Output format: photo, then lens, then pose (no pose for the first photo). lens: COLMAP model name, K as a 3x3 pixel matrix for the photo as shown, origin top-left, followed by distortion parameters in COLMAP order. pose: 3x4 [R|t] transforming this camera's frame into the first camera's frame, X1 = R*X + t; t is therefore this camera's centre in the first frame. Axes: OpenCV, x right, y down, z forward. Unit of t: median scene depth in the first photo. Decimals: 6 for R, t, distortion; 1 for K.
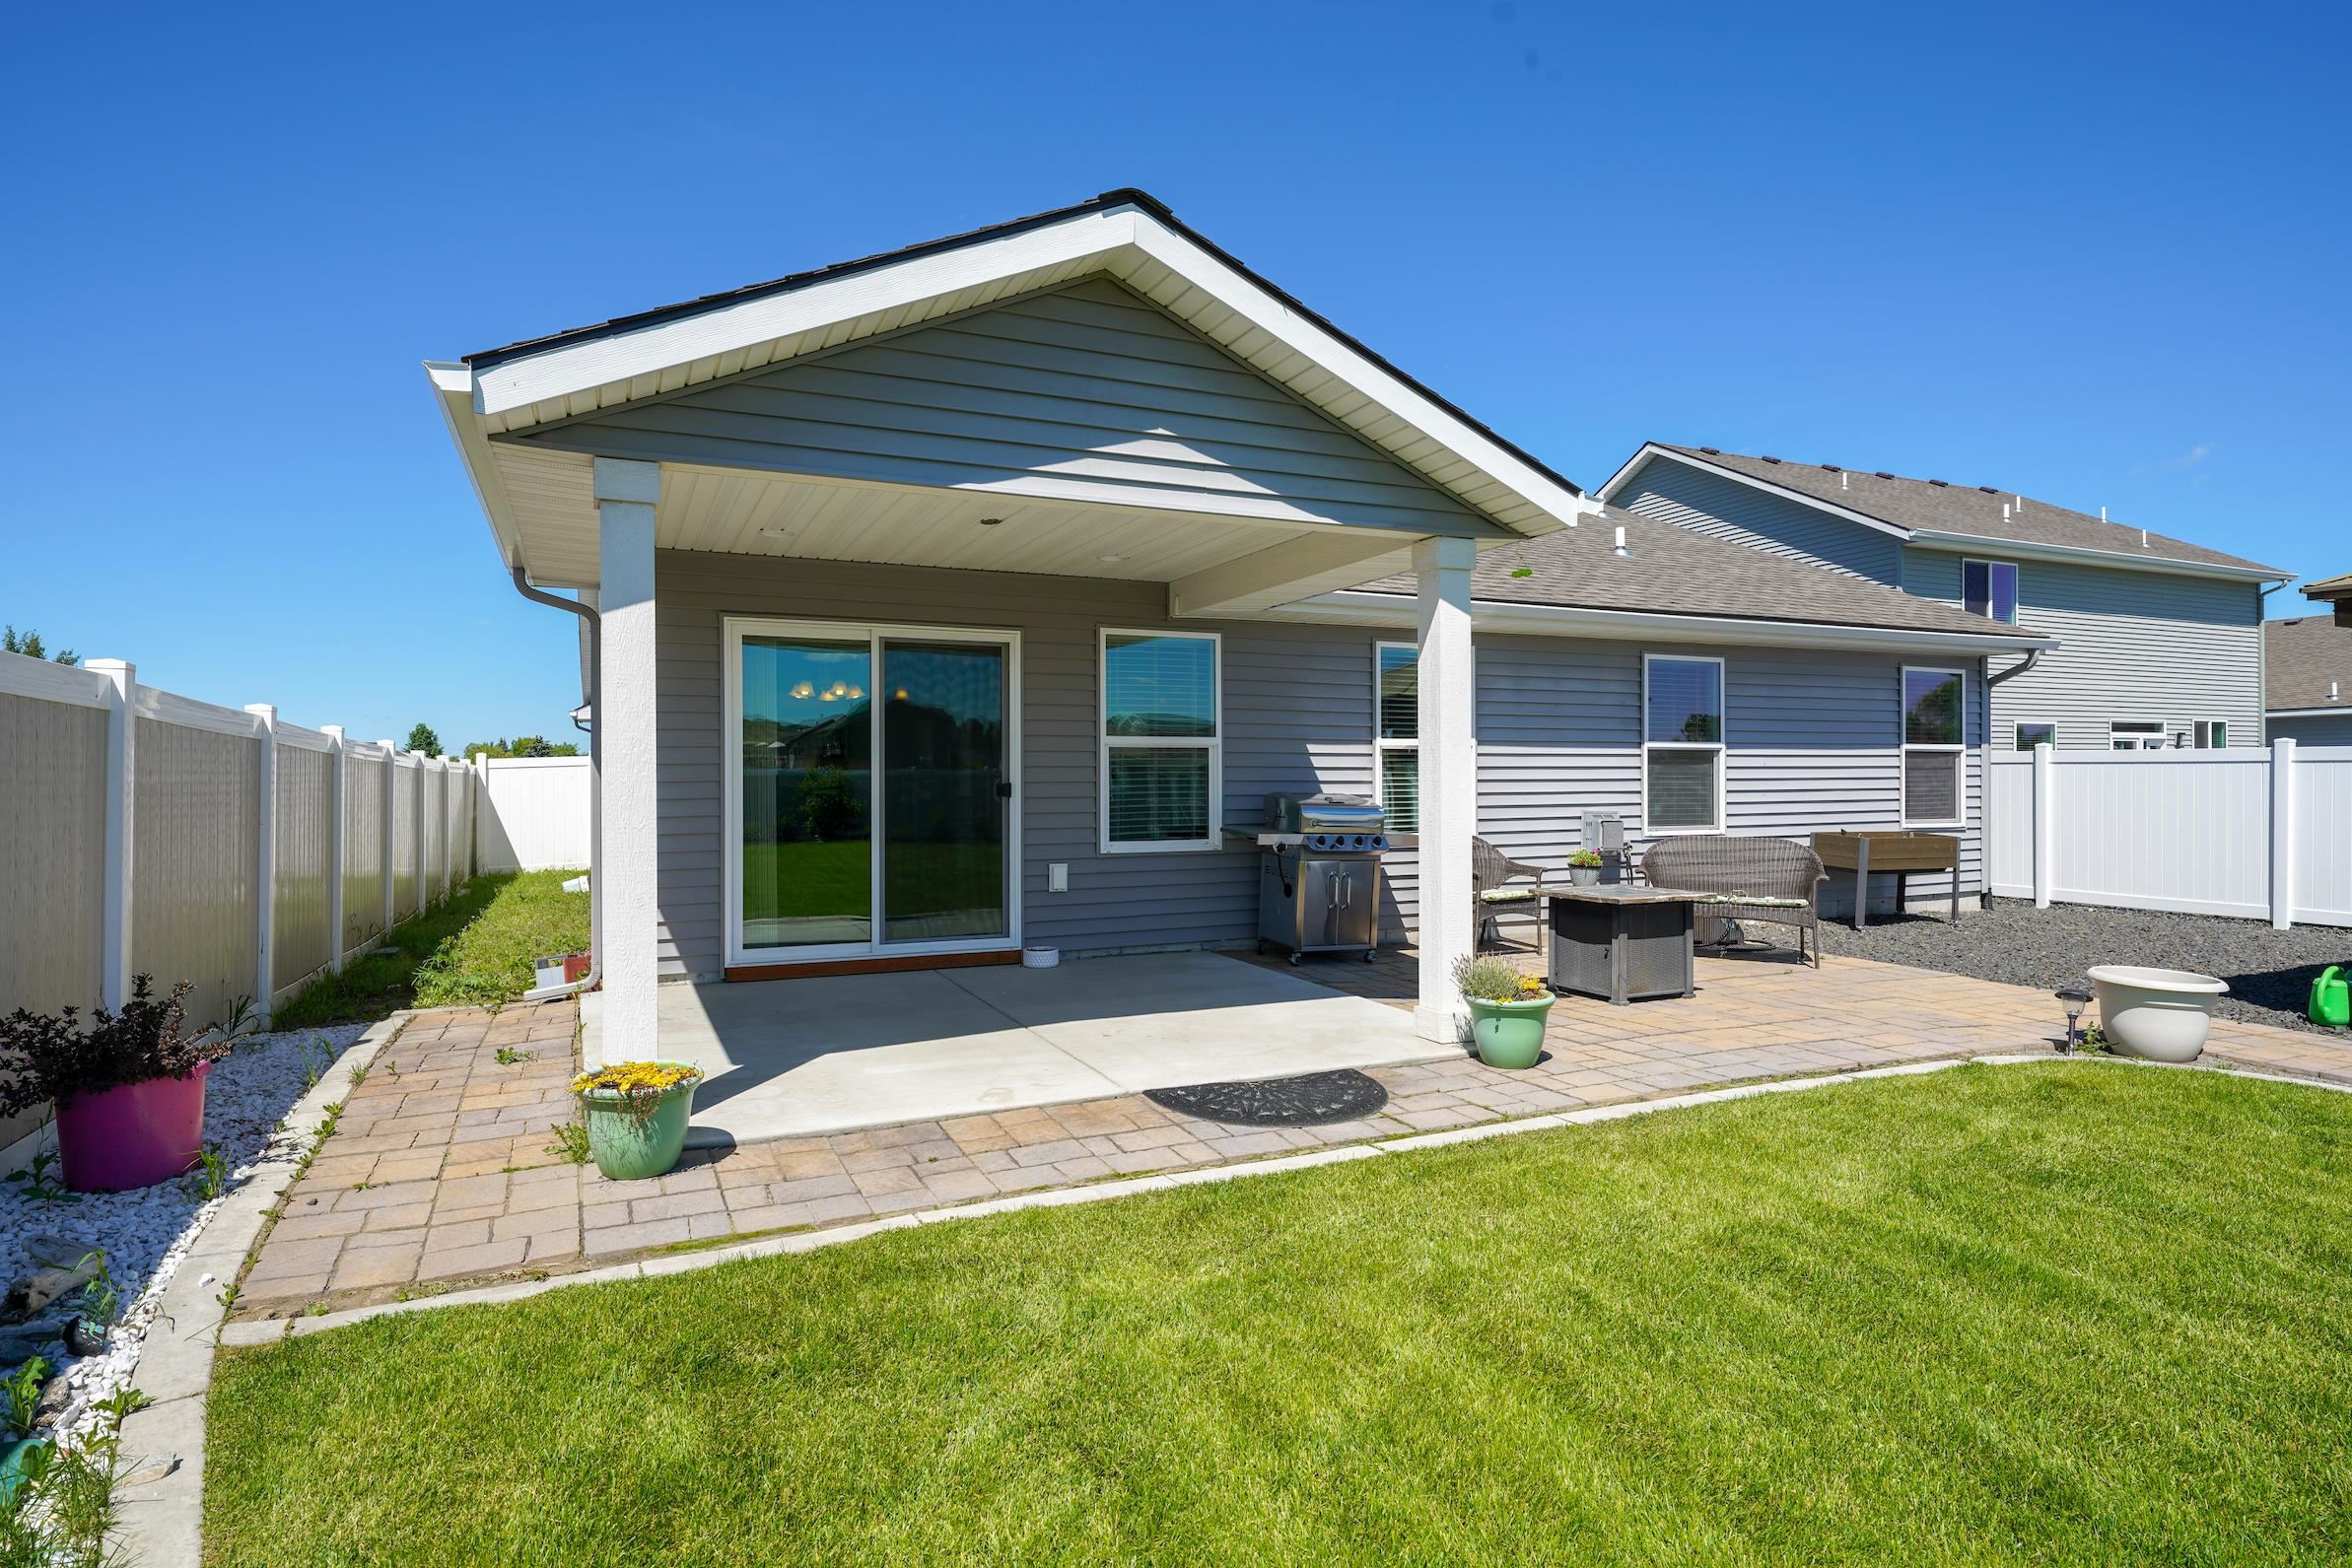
lens RADIAL K [[1250.5, 0, 1176.0], [0, 1250.5, 784.0], [0, 0, 1]] dist [0.002809, 0.000177]
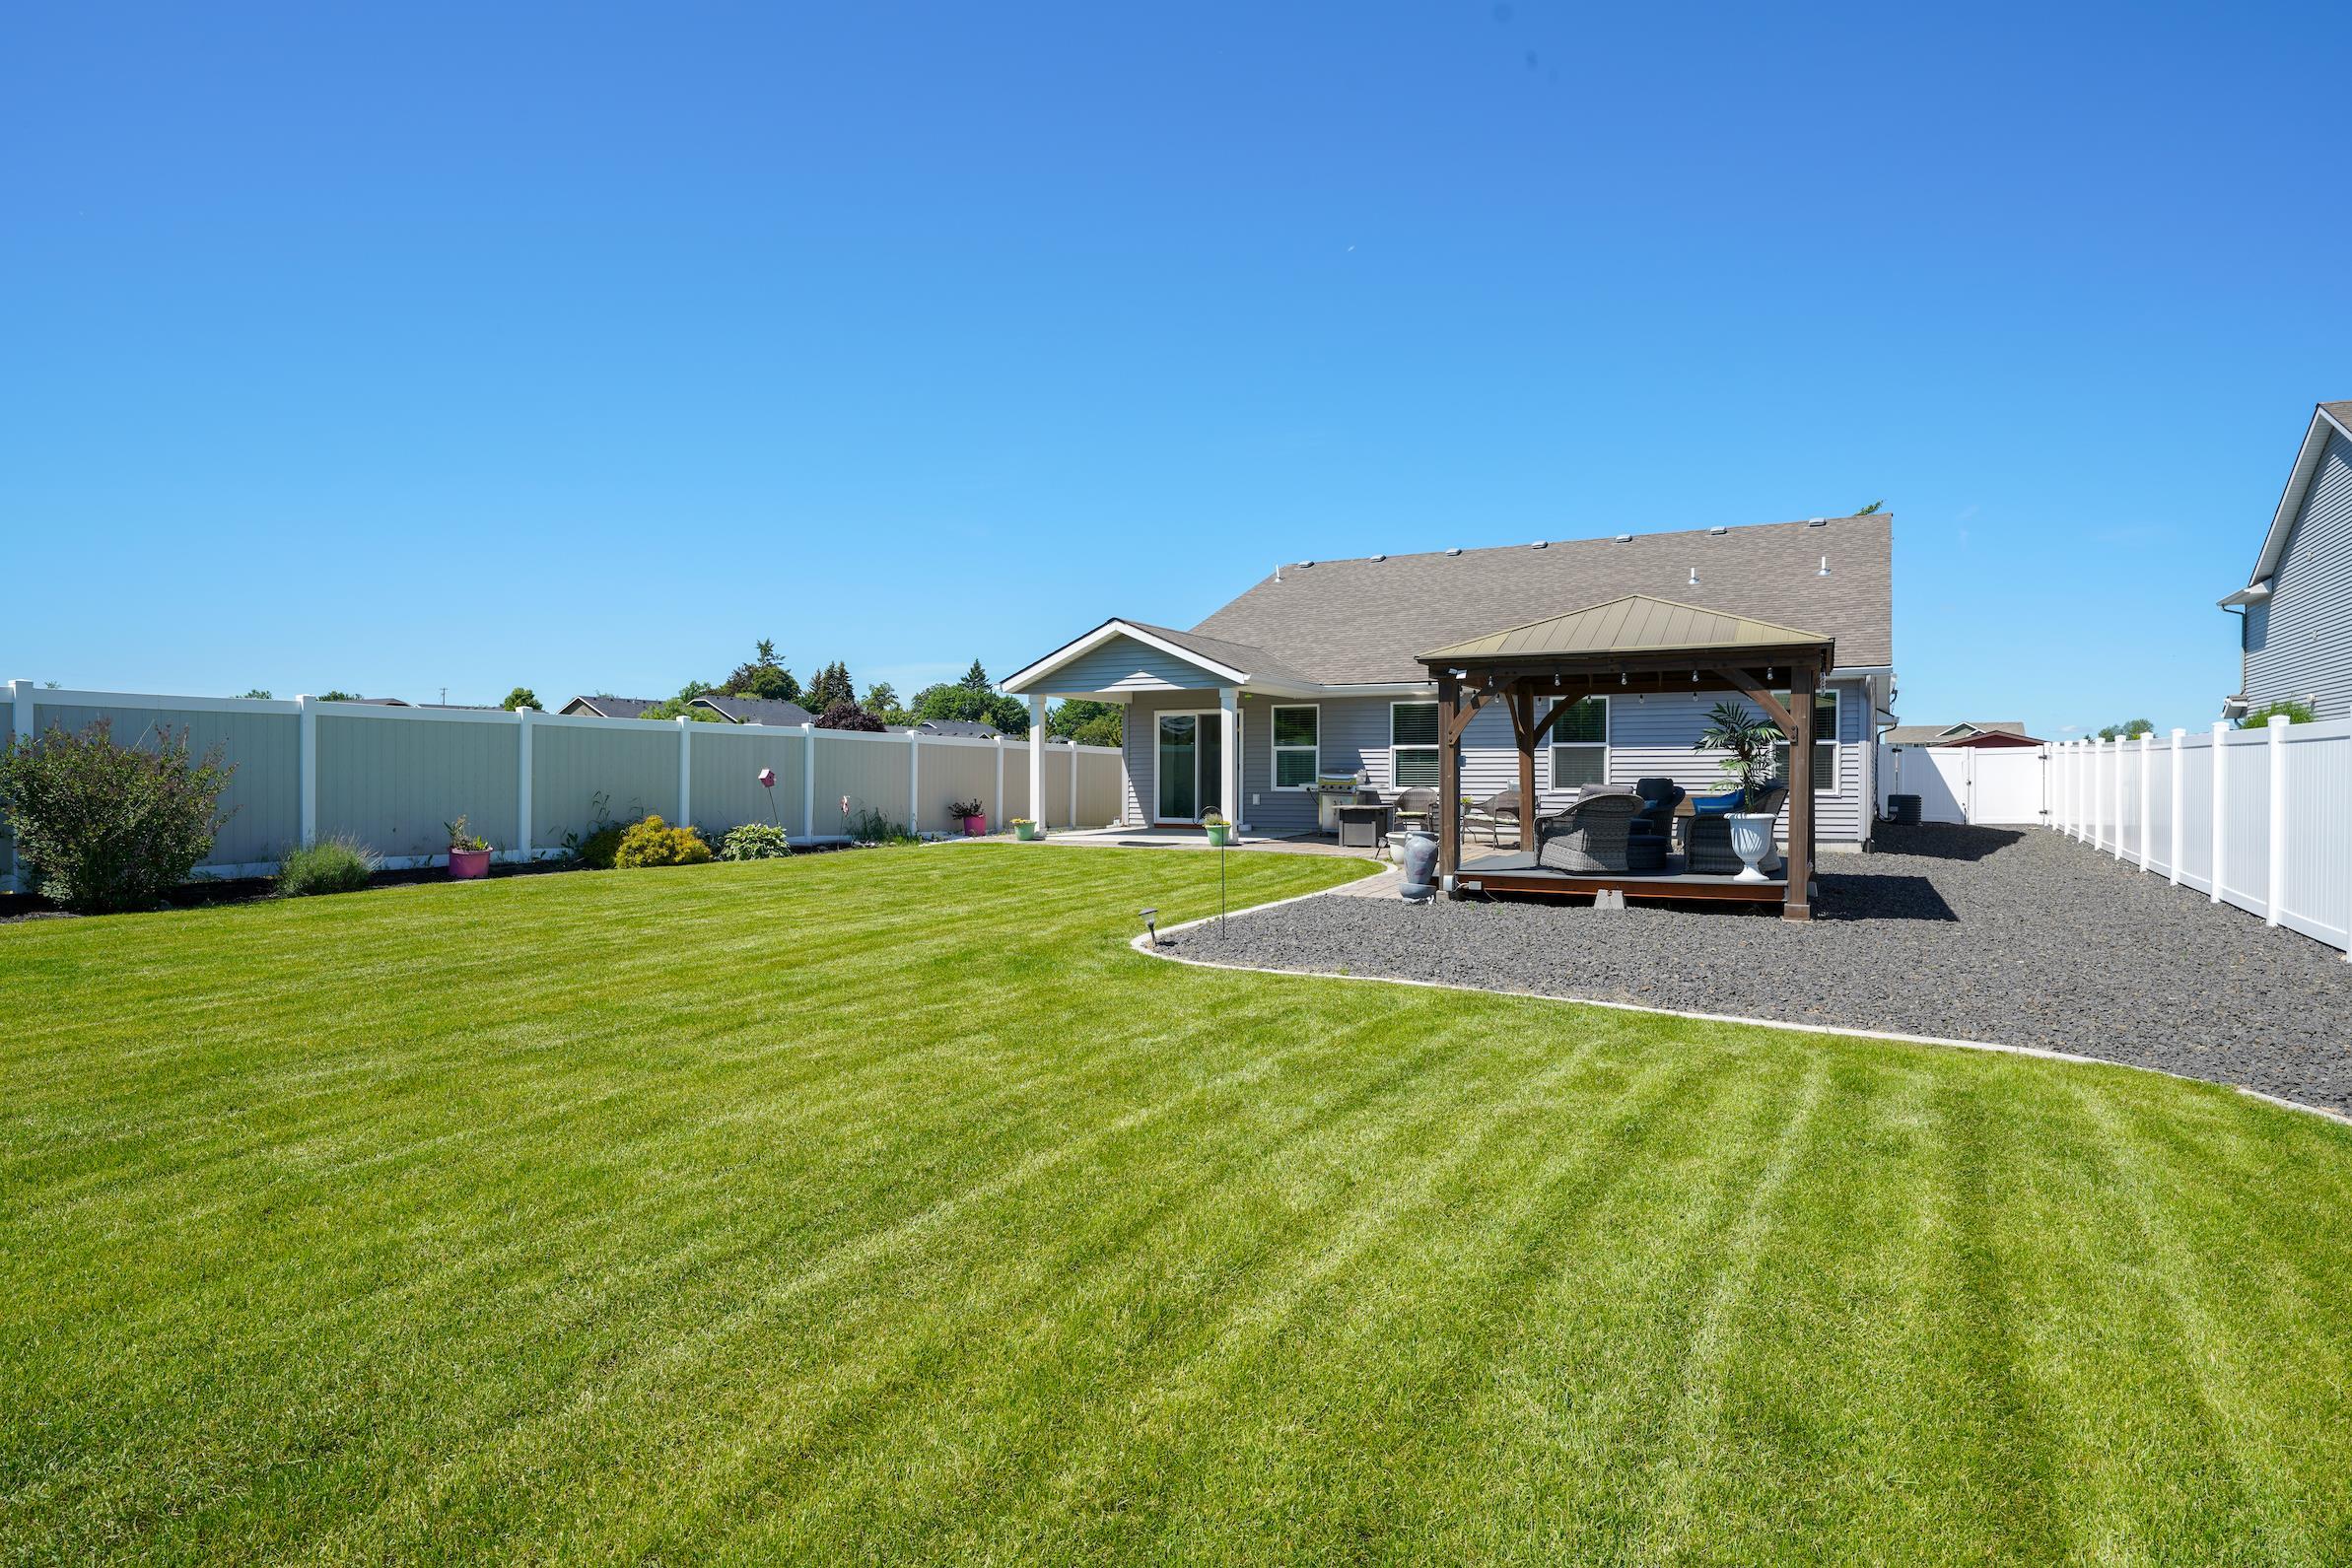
lens RADIAL K [[1324.8, 0, 1176.0], [0, 1324.8, 784.0], [0, 0, 1]] dist [0.000231, 0.000121]
pose [[0.588418, 0.010029, -0.808495, 2.050428], [-0.006271, 0.999950, 0.007840, 0.019405], [0.808533, 0.000457, 0.588451, -0.792281]]
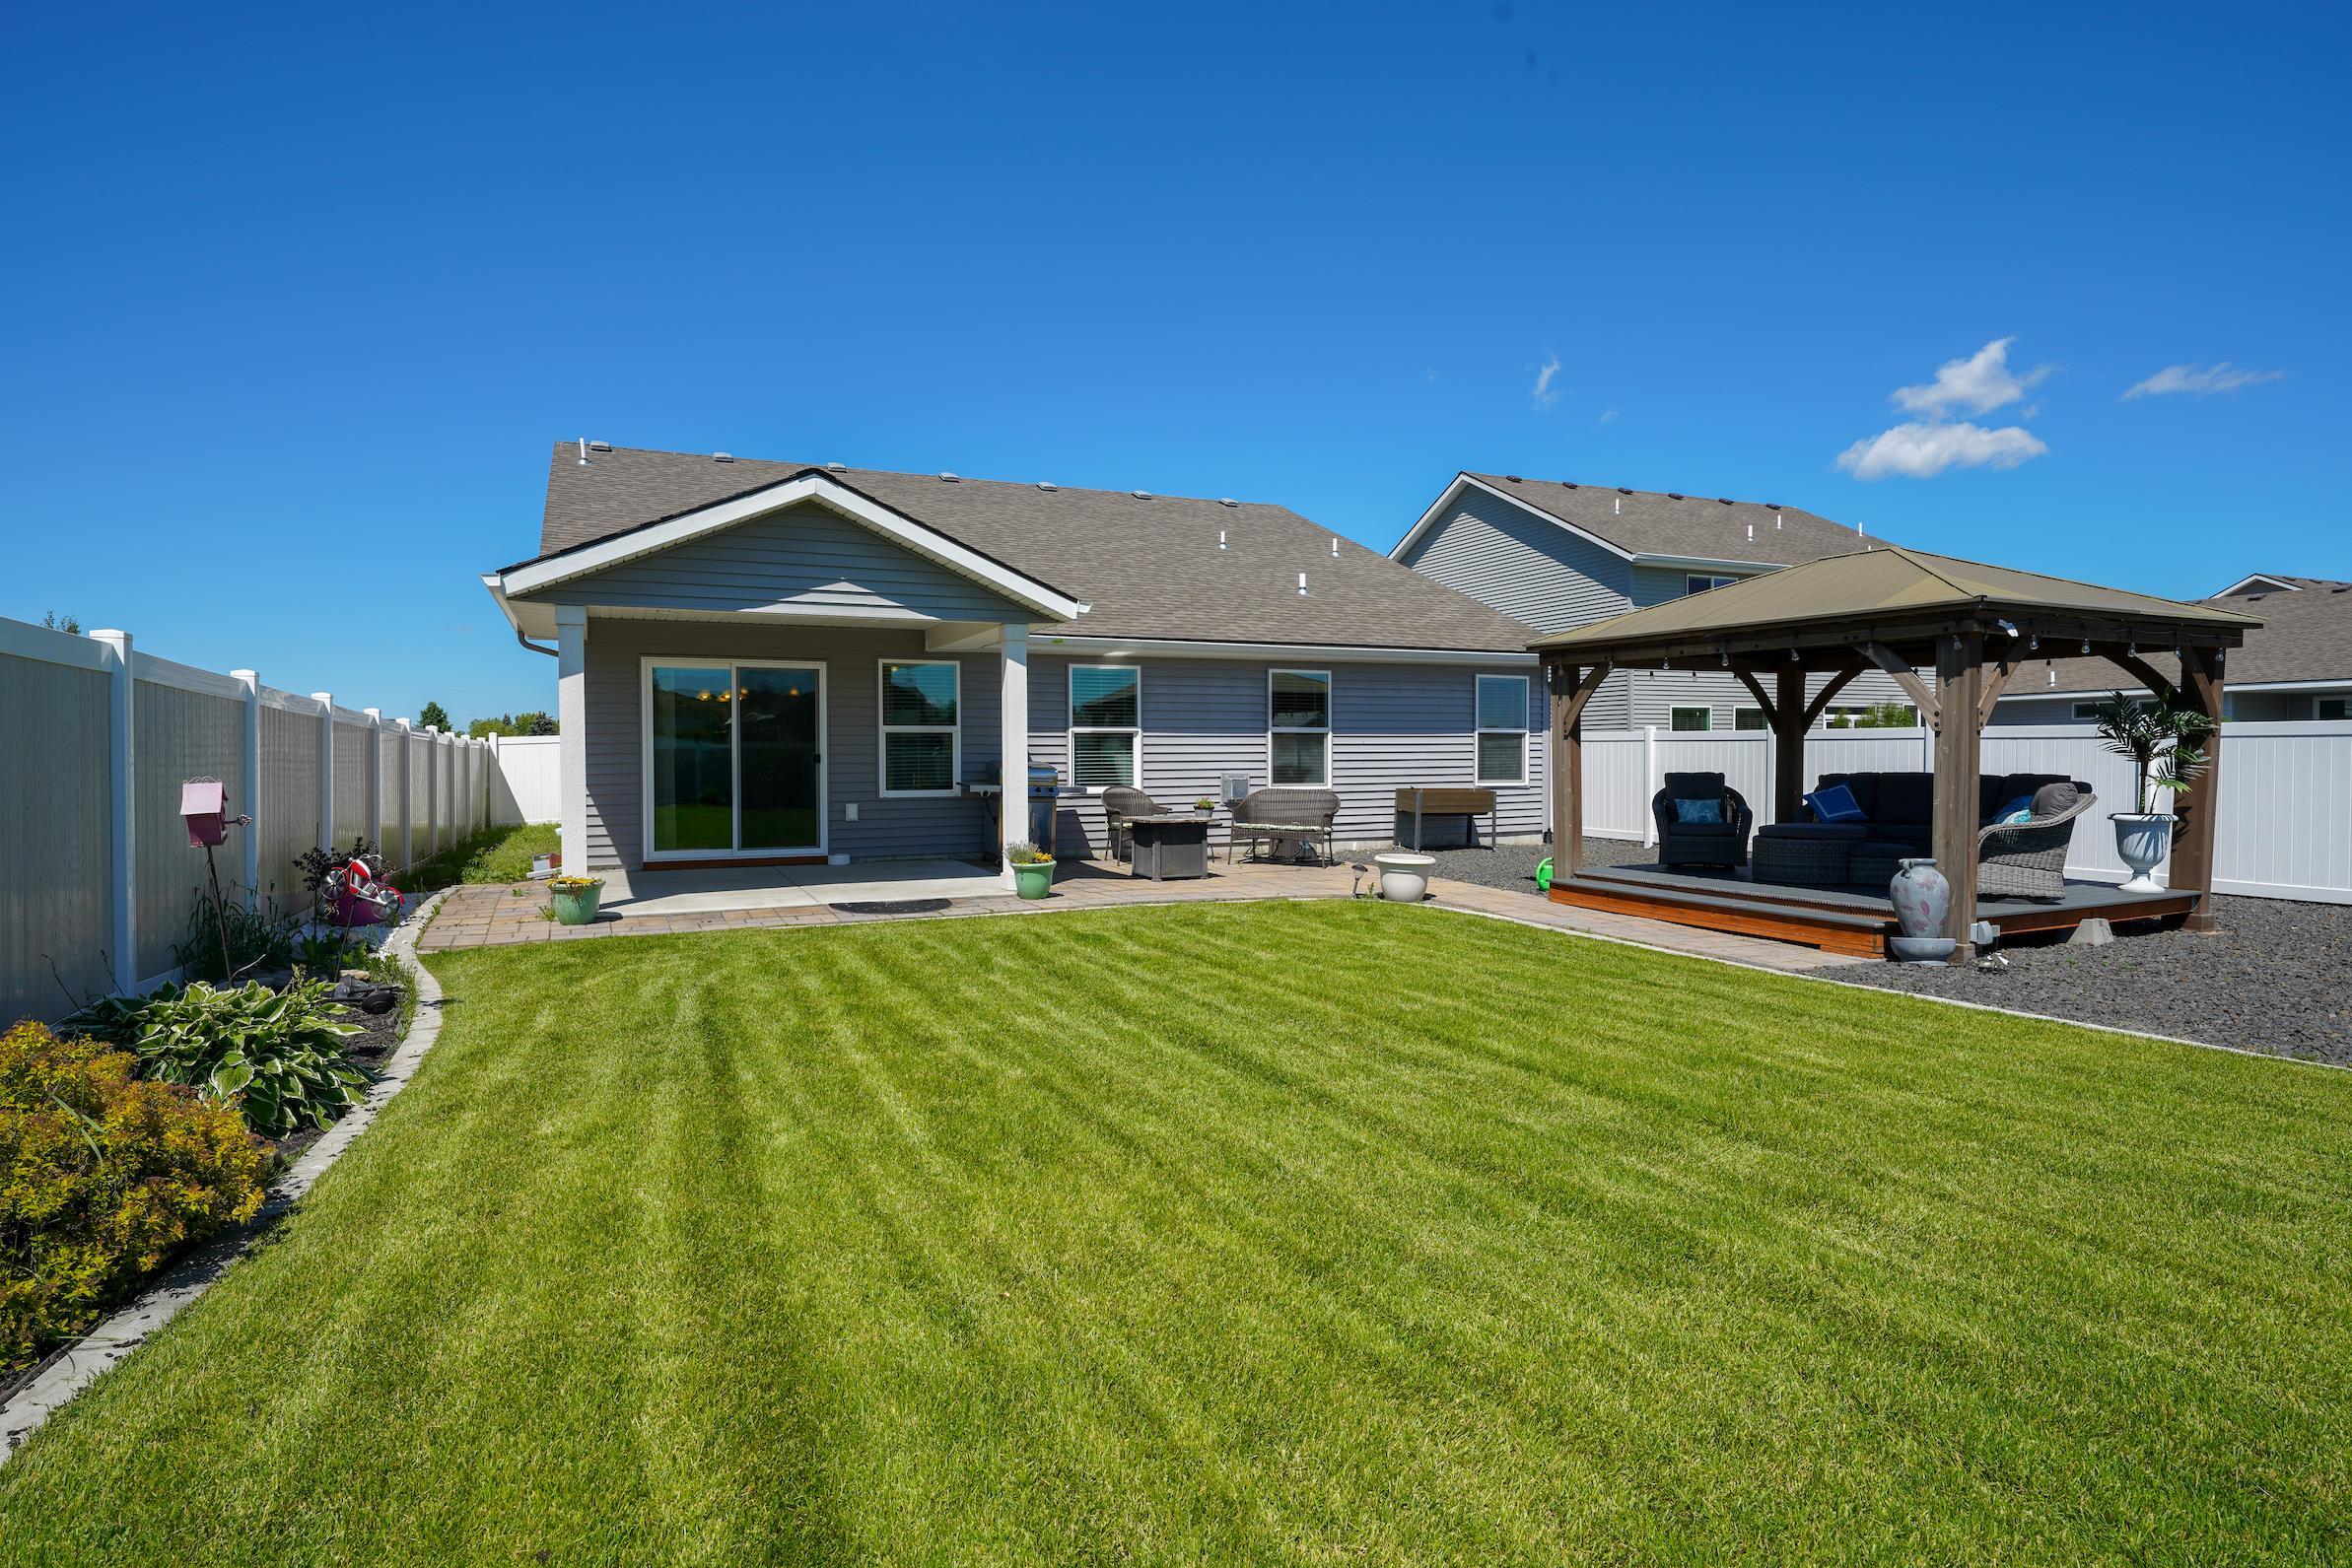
lens RADIAL K [[1250.5, 0, 1176.0], [0, 1250.5, 784.0], [0, 0, 1]] dist [0.002809, 0.000177]
pose [[0.999996, 0.000067, -0.002681, 0.326753], [-0.000013, 0.999795, 0.020263, 0.004580], [0.002682, -0.020263, 0.999791, -0.621453]]
